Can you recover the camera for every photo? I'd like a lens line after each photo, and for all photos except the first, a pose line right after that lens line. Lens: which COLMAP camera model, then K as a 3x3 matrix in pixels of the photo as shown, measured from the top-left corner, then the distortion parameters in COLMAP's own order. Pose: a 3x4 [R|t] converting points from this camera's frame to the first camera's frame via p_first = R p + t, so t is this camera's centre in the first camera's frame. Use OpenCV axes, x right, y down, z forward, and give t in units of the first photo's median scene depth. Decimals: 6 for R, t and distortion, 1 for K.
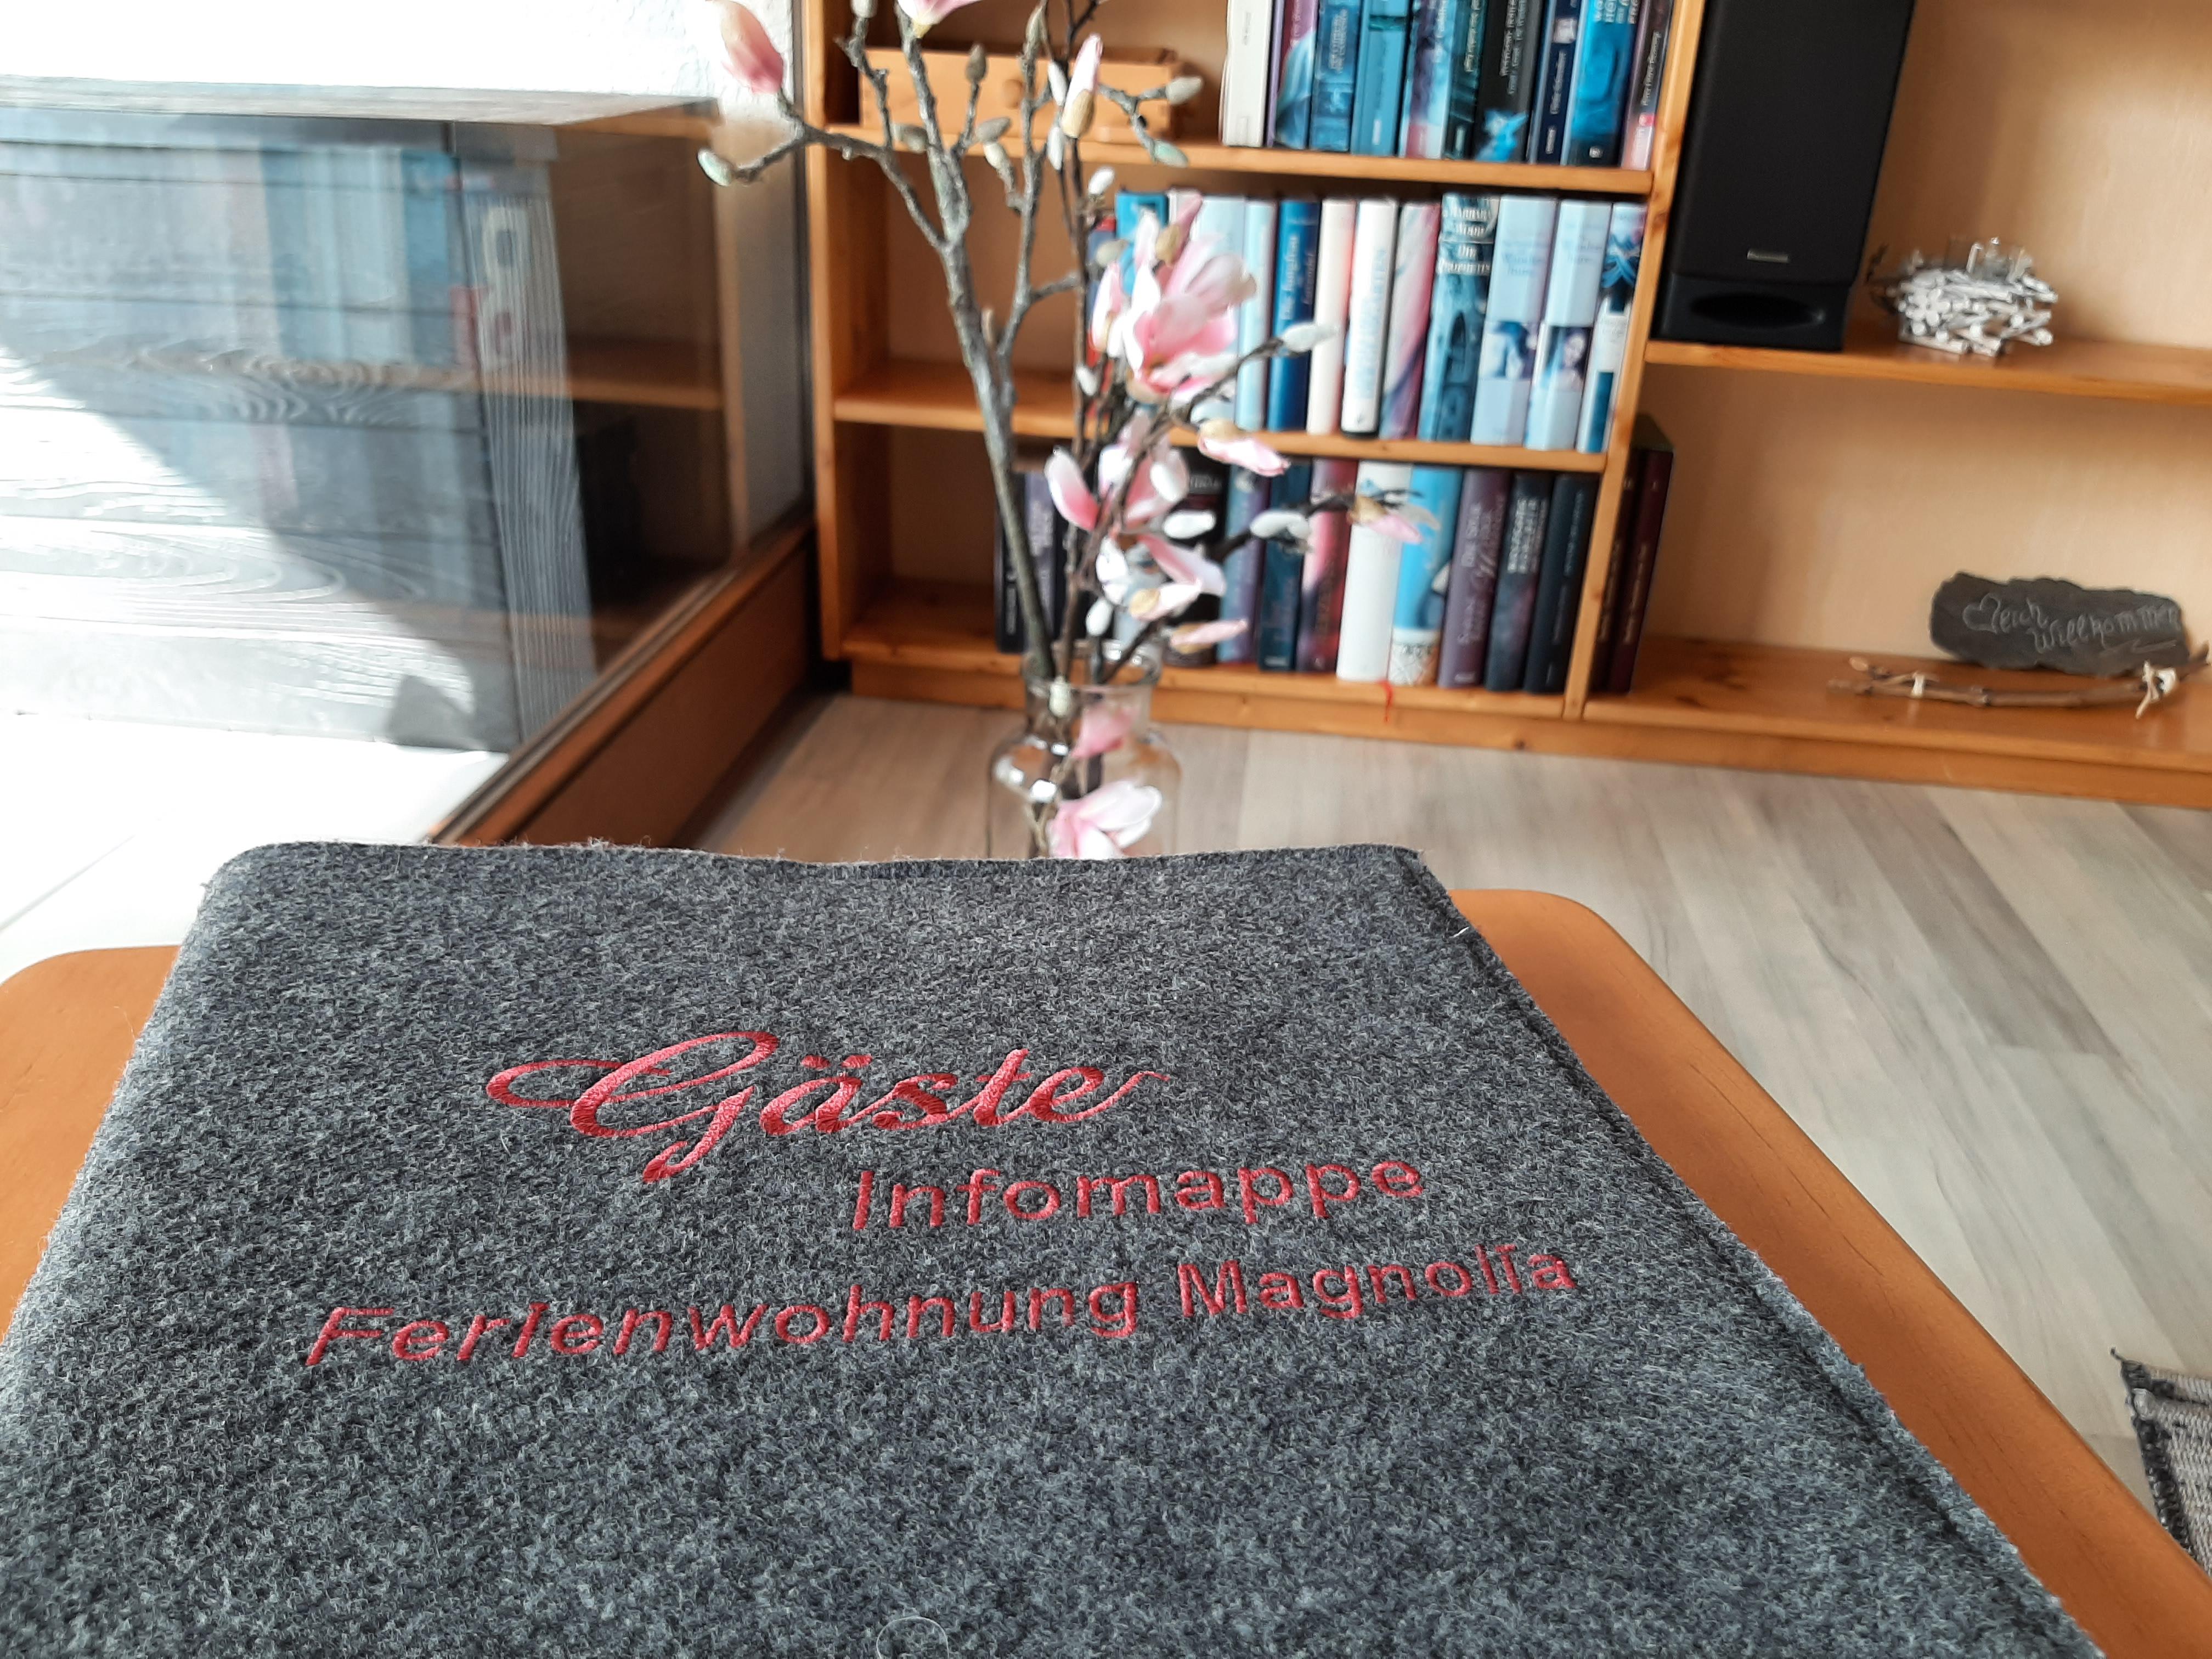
lens RADIAL K [[1733.8, 0, 1106.0], [0, 1733.8, 829.5], [0, 0, 1]] dist [0.072519, -0.165614]
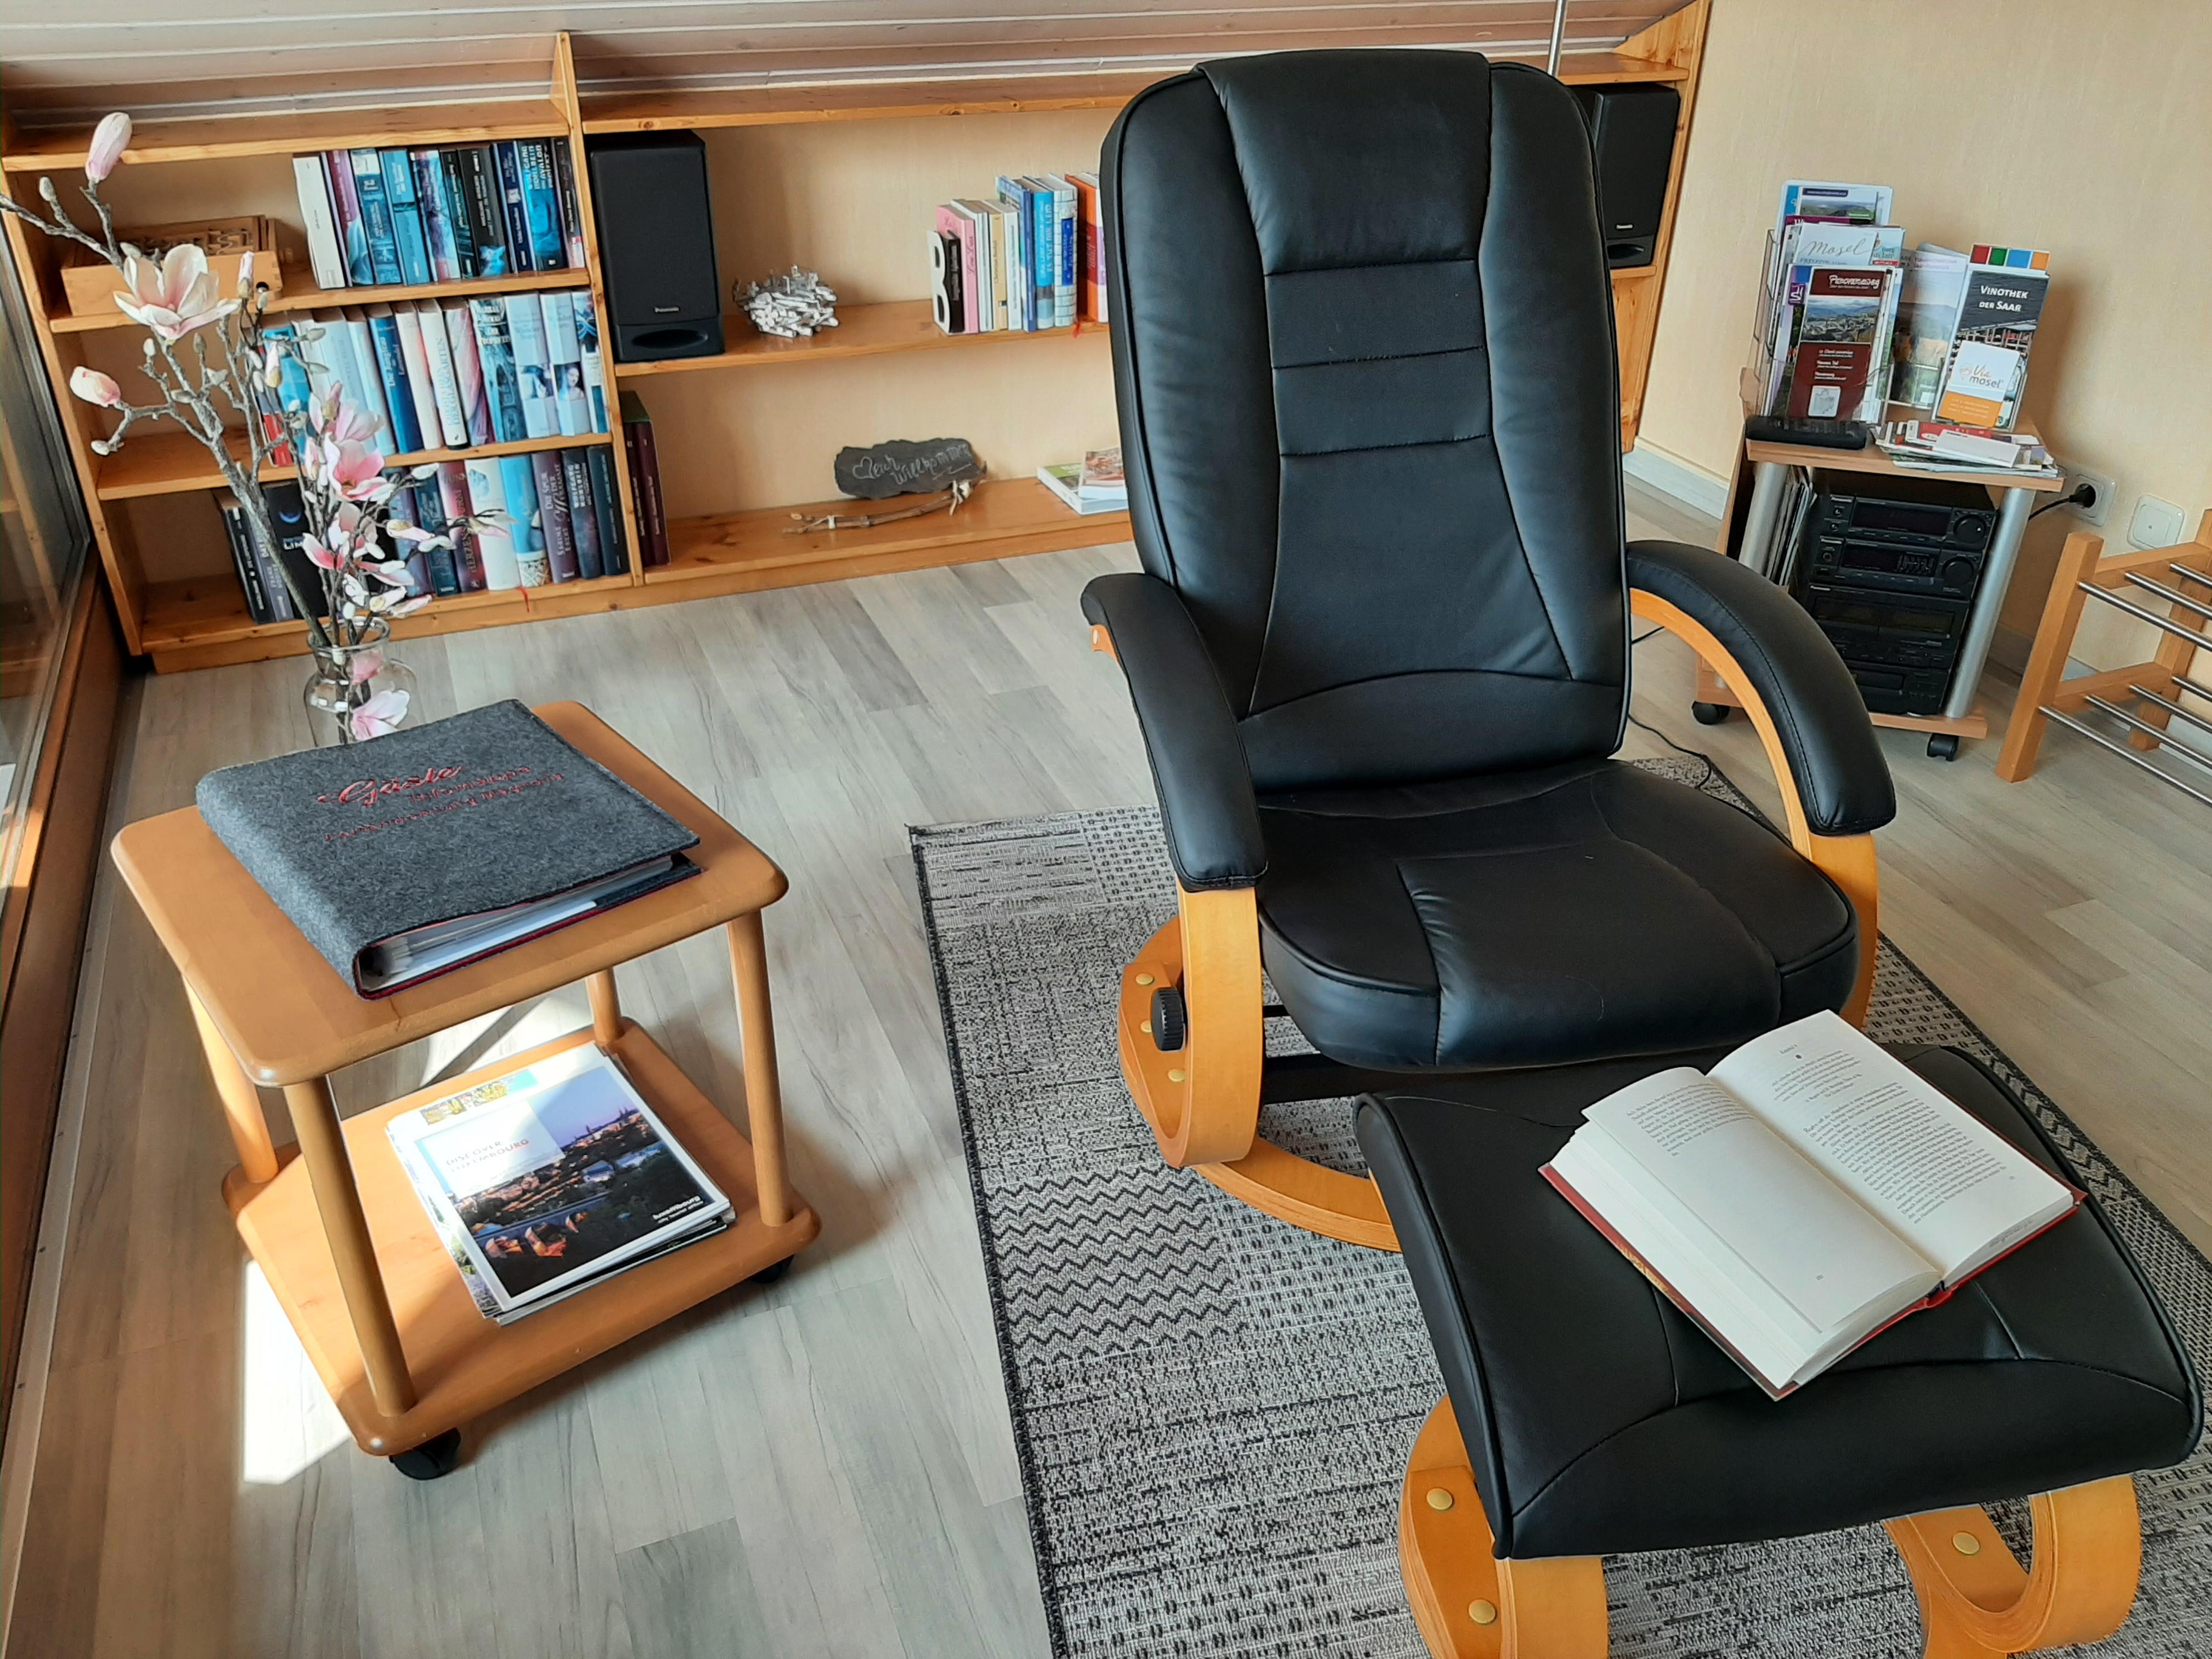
lens RADIAL K [[1733.8, 0, 1106.0], [0, 1733.8, 829.5], [0, 0, 1]] dist [0.072519, -0.165614]
pose [[0.875945, -0.277100, 0.394886, -0.071767], [0.229308, 0.959346, 0.164537, -0.012151], [-0.424426, -0.053575, 0.903876, -0.783925]]
